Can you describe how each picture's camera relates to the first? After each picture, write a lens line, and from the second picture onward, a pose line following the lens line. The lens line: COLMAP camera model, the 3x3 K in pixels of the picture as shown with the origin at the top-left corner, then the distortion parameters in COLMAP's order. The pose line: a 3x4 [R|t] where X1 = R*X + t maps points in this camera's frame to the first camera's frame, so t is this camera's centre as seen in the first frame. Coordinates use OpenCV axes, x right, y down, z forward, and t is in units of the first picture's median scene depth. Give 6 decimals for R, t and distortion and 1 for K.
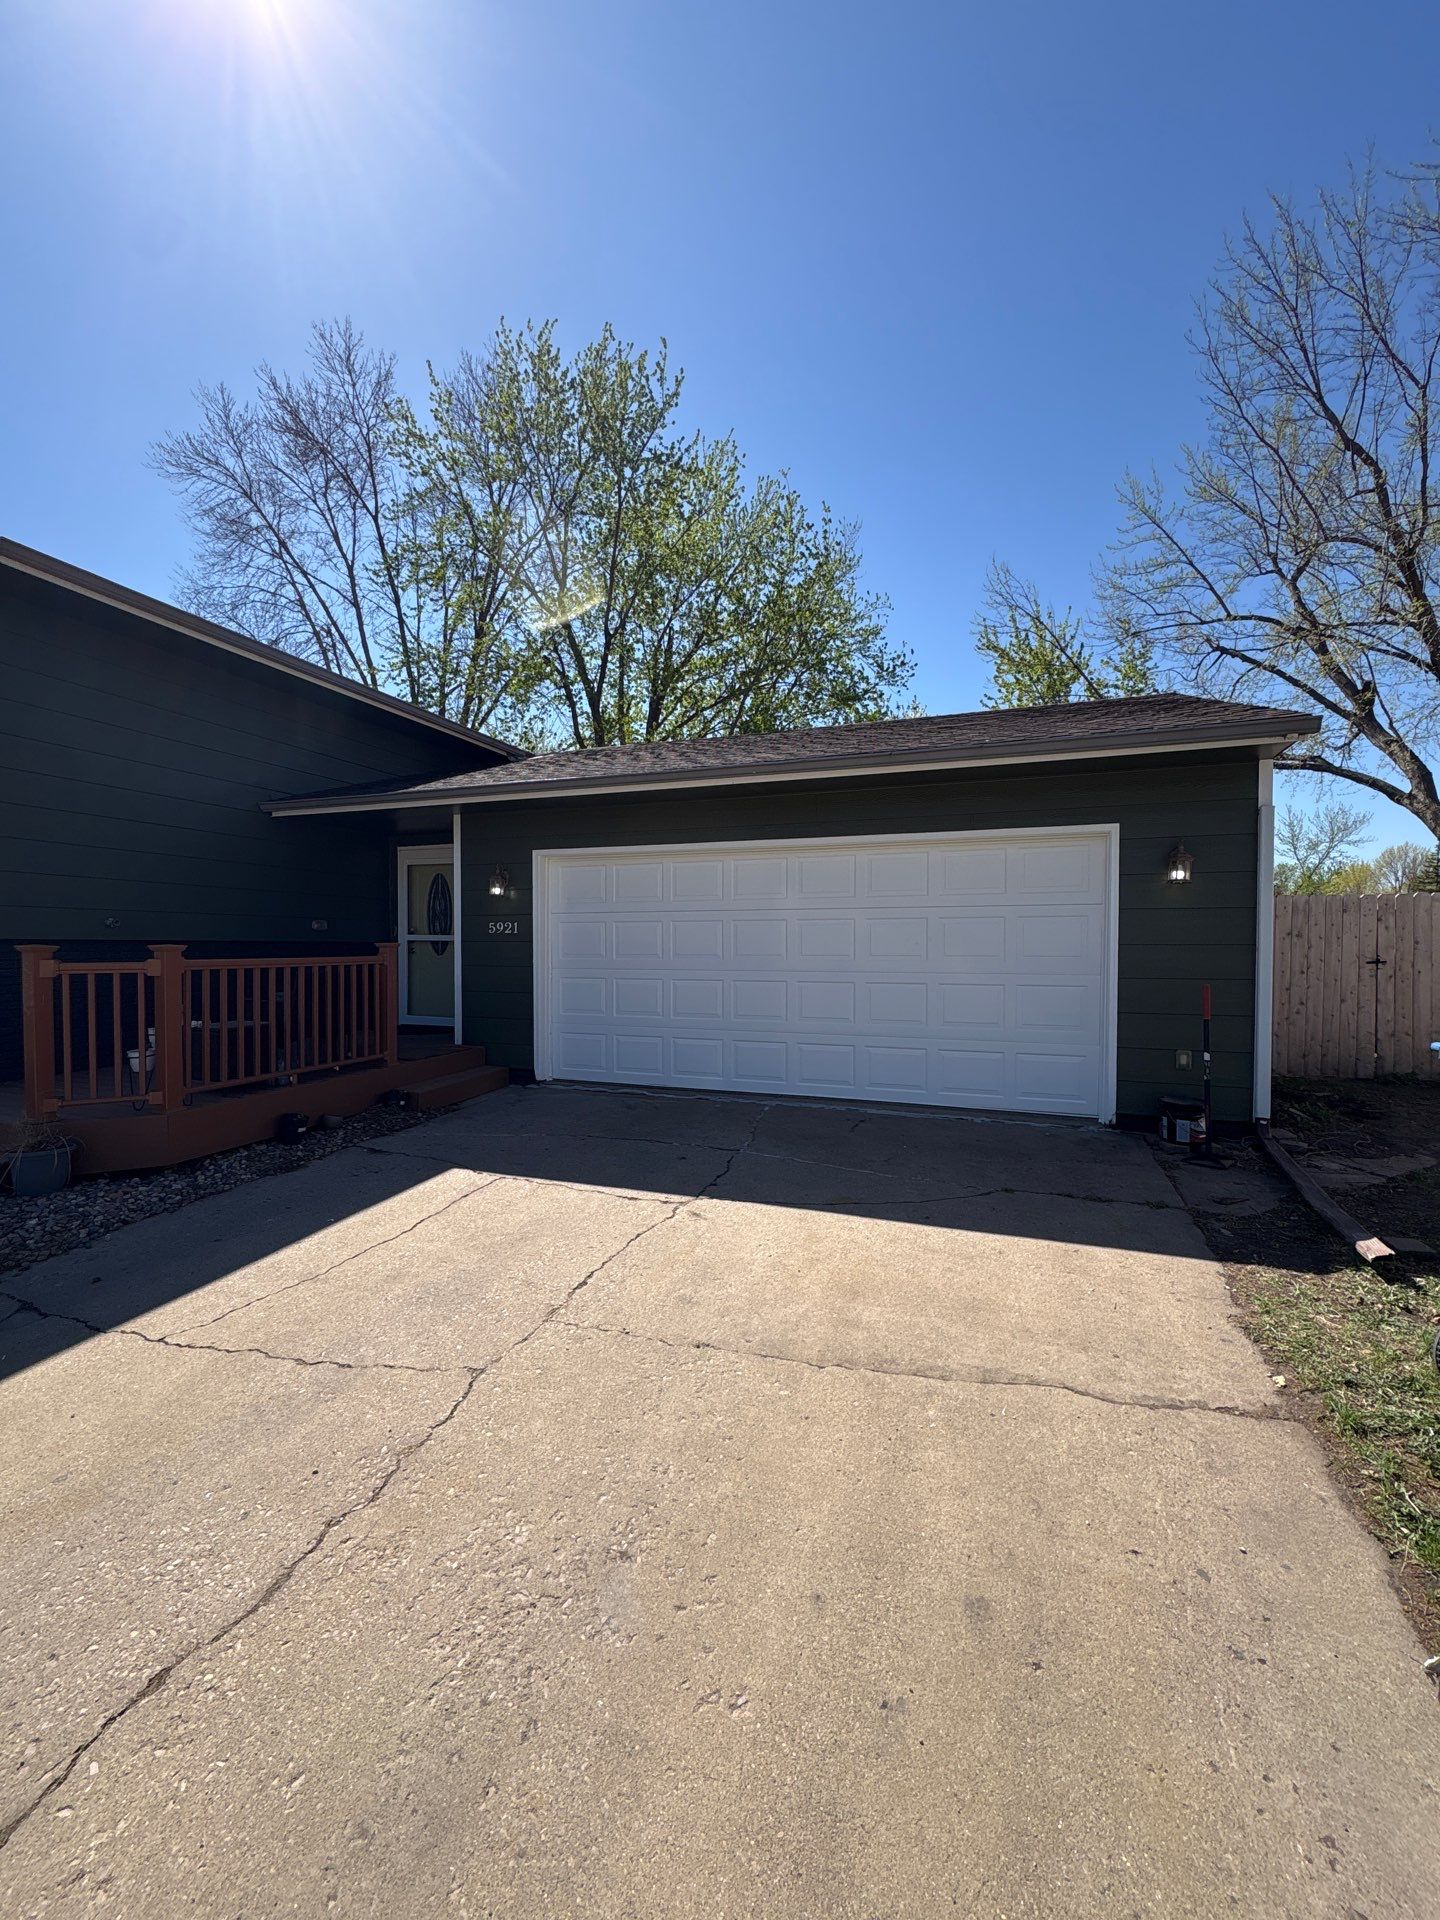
lens RADIAL K [[761.0, 0, 714.5], [0, 761.0, 963.1], [0, 0, 1]] dist [-0.000545, -0.000221]
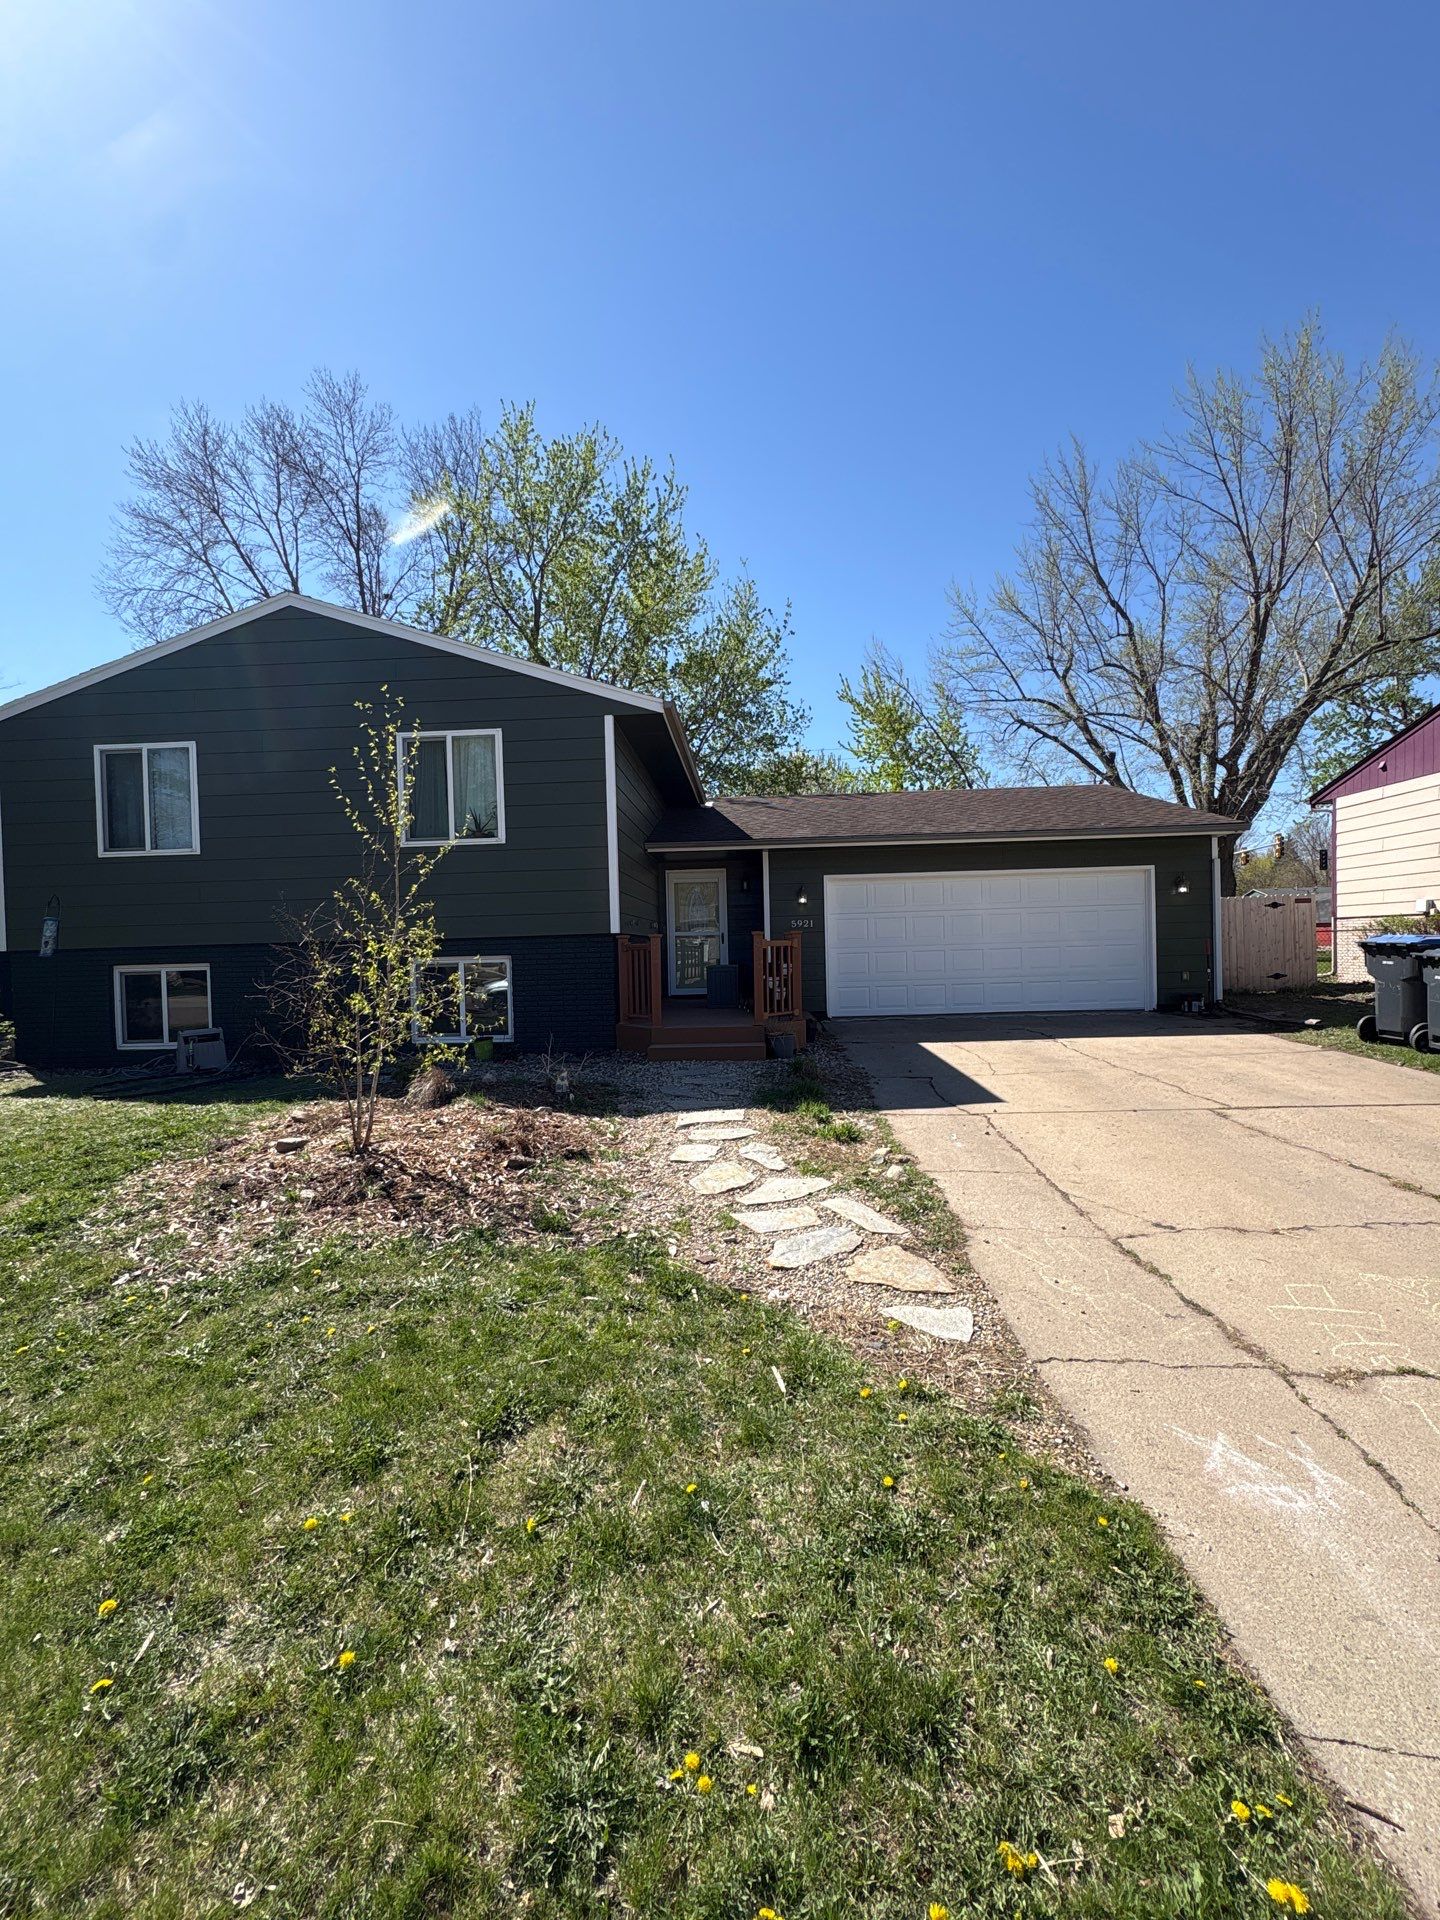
lens RADIAL K [[761.0, 0, 752.3], [0, 761.0, 963.5], [0, 0, 1]] dist [-0.000545, -0.000221]
pose [[0.947007, -0.034036, 0.319404, -1.237094], [0.039372, 0.999172, -0.010260, 0.067906], [-0.318791, 0.022292, 0.947563, -0.645333]]
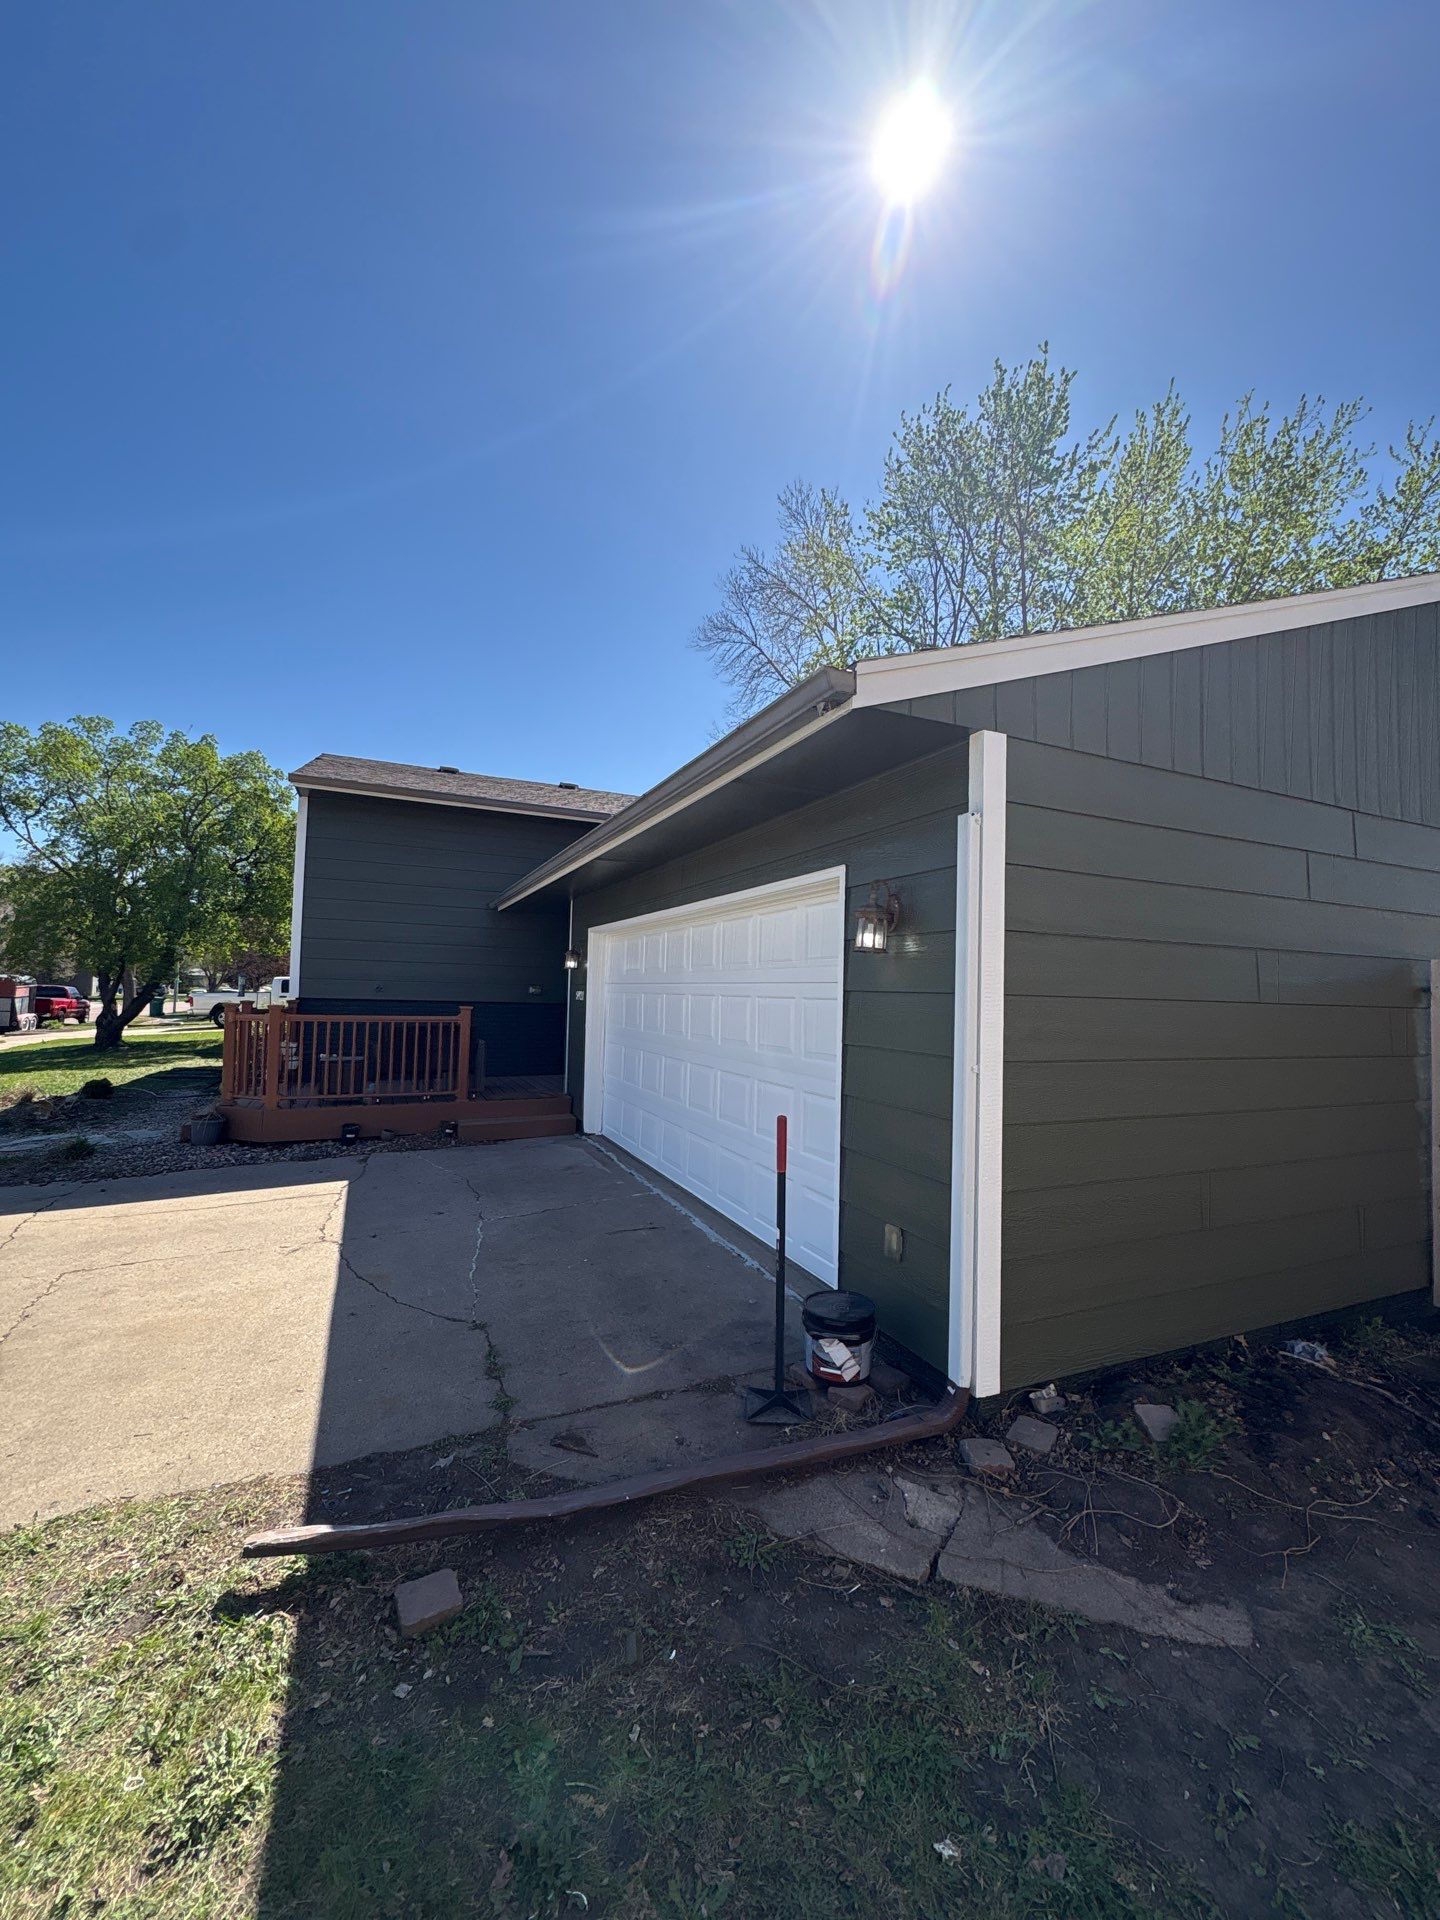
lens RADIAL K [[761.0, 0, 722.6], [0, 761.0, 957.7], [0, 0, 1]] dist [-0.000545, -0.000221]
pose [[0.702409, -0.014393, -0.711628, 0.942796], [-0.042866, 0.997125, -0.062478, -0.053725], [0.710481, 0.074390, 0.699773, 0.456523]]
